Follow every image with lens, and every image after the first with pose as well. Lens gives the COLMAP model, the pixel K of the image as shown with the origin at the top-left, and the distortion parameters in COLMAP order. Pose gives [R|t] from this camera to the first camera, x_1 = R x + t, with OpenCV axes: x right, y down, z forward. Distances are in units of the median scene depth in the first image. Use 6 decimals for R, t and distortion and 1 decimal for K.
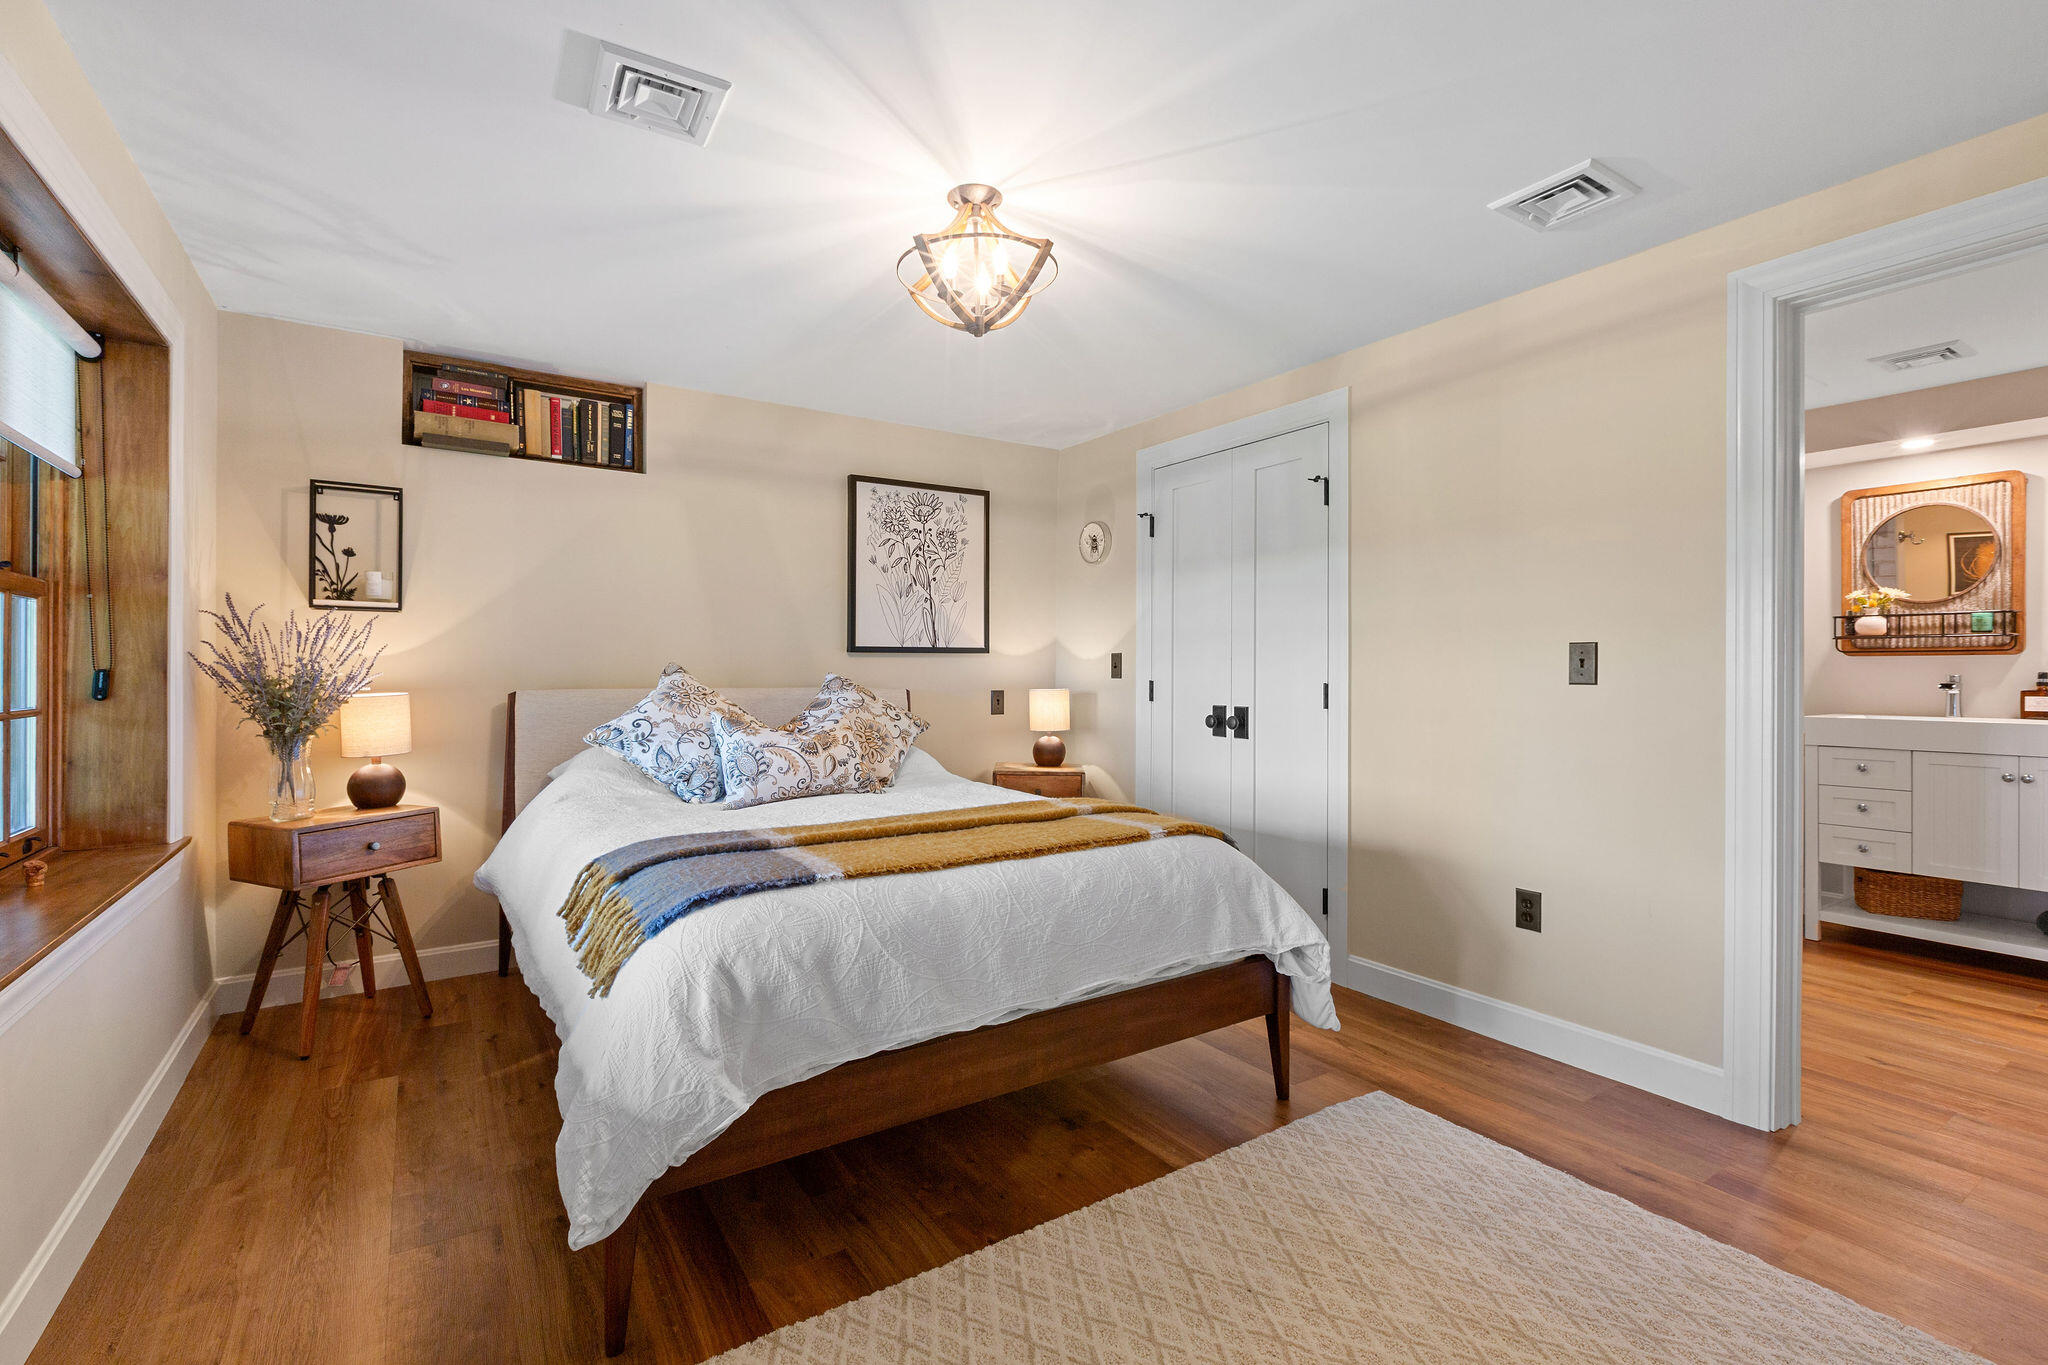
lens RADIAL K [[937.5, 0, 1011.5], [0, 937.5, 675.6], [0, 0, 1]] dist [0.009628, -0.001223]
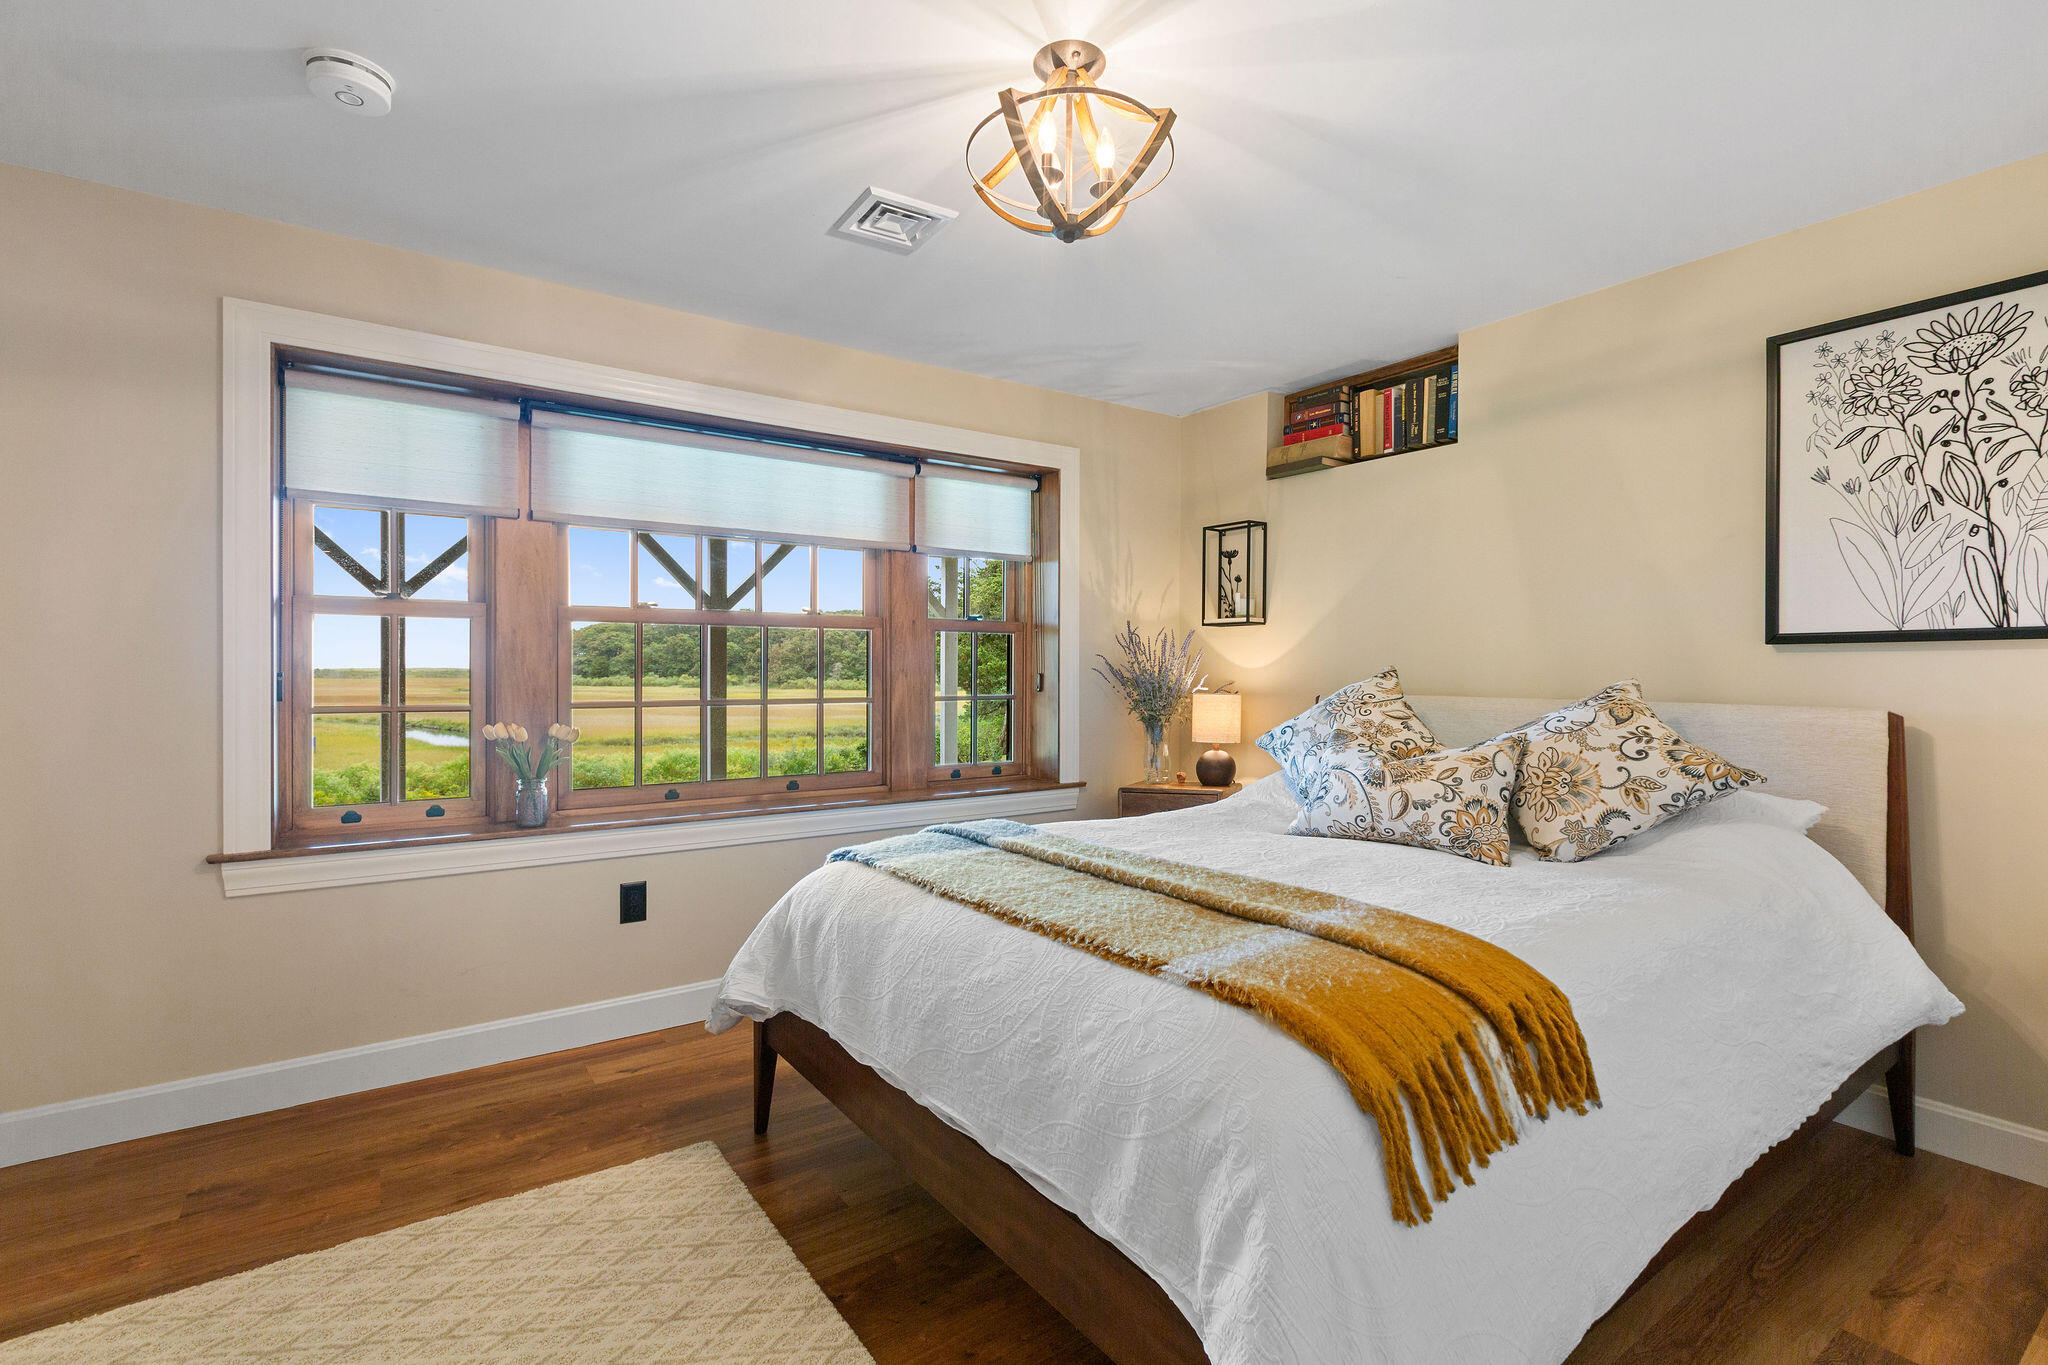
lens RADIAL K [[937.5, 0, 1004.5], [0, 937.5, 678.3], [0, 0, 1]] dist [0.009628, -0.001223]
pose [[0.022827, 0.005504, -0.999724, 0.510163], [-0.007416, 0.999958, 0.005336, -0.004317], [0.999712, 0.007292, 0.022867, 0.650547]]
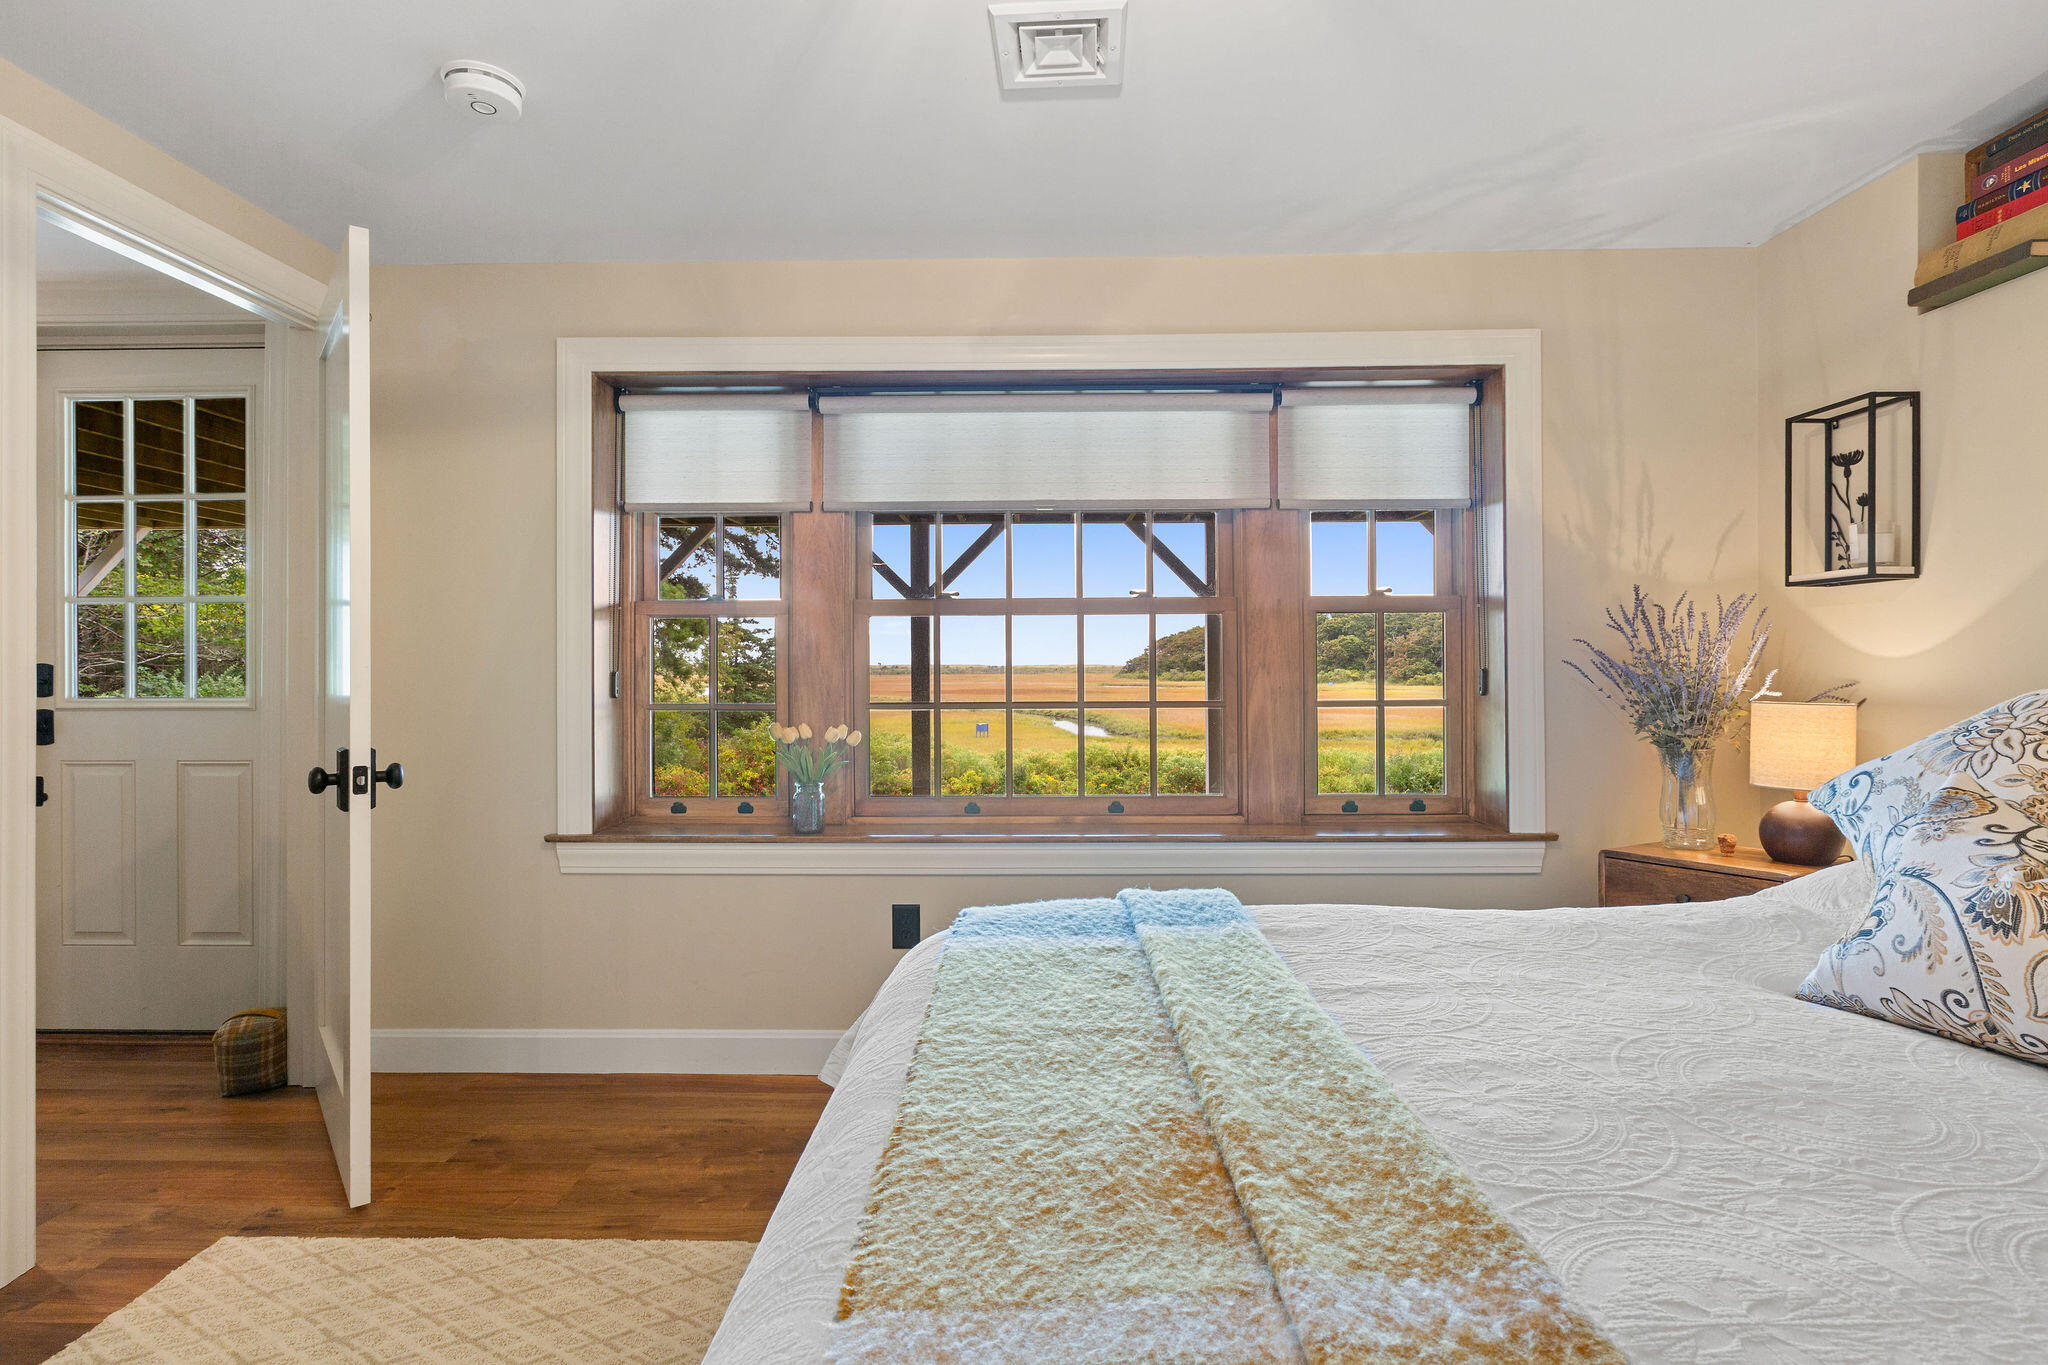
lens RADIAL K [[978.9, 0, 1011.9], [0, 978.9, 663.6], [0, 0, 1]] dist [-0.003457, 0.001467]
pose [[-0.563204, -0.001991, -0.826316, 0.247509], [-0.001489, 0.999998, -0.001394, -0.007248], [0.826317, 0.000445, -0.563205, 0.865547]]
